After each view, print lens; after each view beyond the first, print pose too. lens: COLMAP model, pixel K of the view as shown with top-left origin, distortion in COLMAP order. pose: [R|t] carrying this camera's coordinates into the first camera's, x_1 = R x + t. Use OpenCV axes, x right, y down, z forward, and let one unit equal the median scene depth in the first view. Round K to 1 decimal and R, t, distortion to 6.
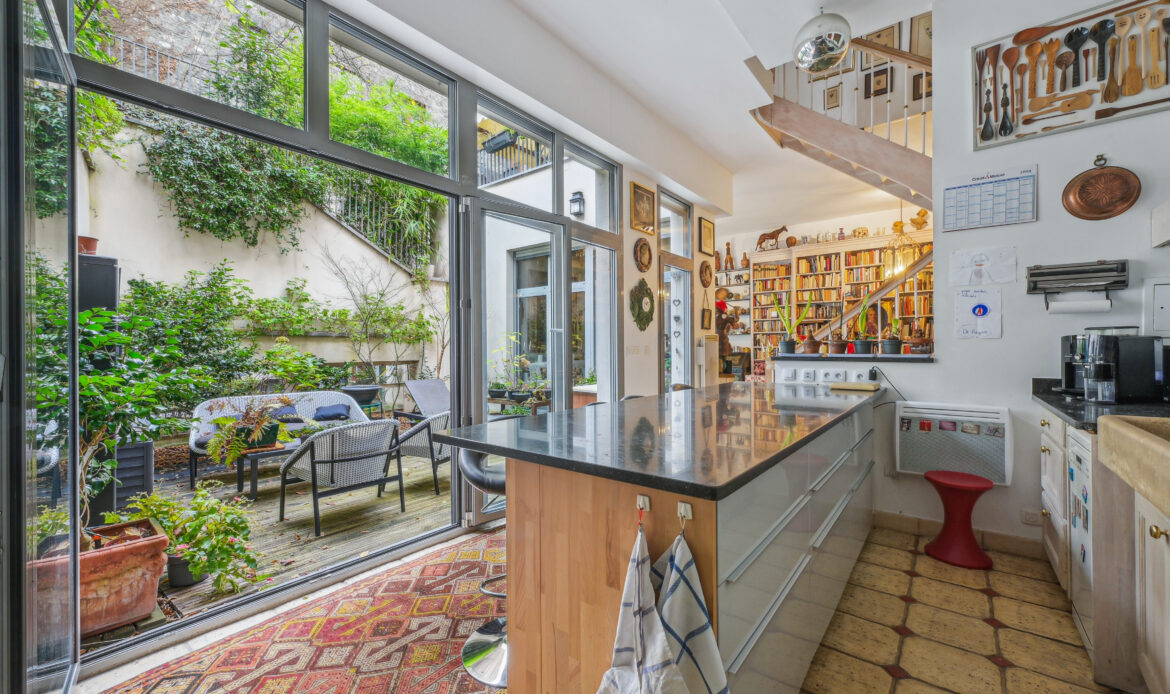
lens RADIAL K [[464.7, 0, 591.2], [0, 464.7, 343.5], [0, 0, 1]] dist [0.003710, -0.001259]
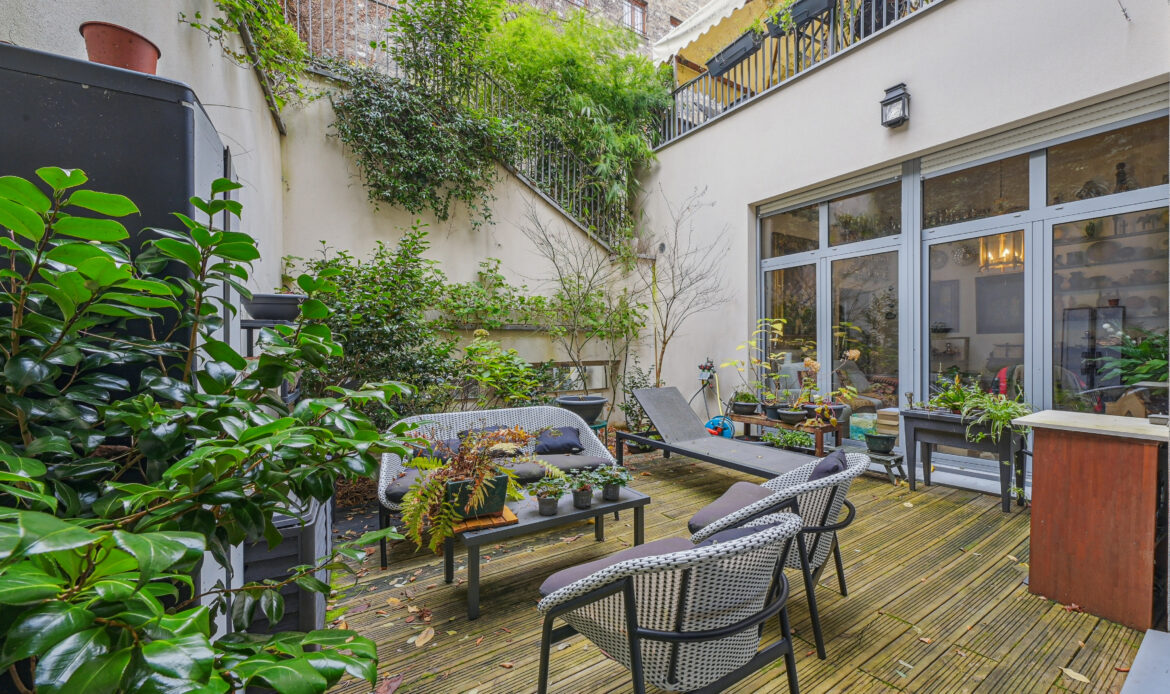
lens RADIAL K [[464.7, 0, 580.2], [0, 464.7, 350.0], [0, 0, 1]] dist [0.003710, -0.001259]
pose [[0.949512, -0.005147, -0.313690, -0.247918], [0.010009, 0.999853, 0.013891, 0.009307], [0.313573, -0.016330, 0.949424, 0.300719]]
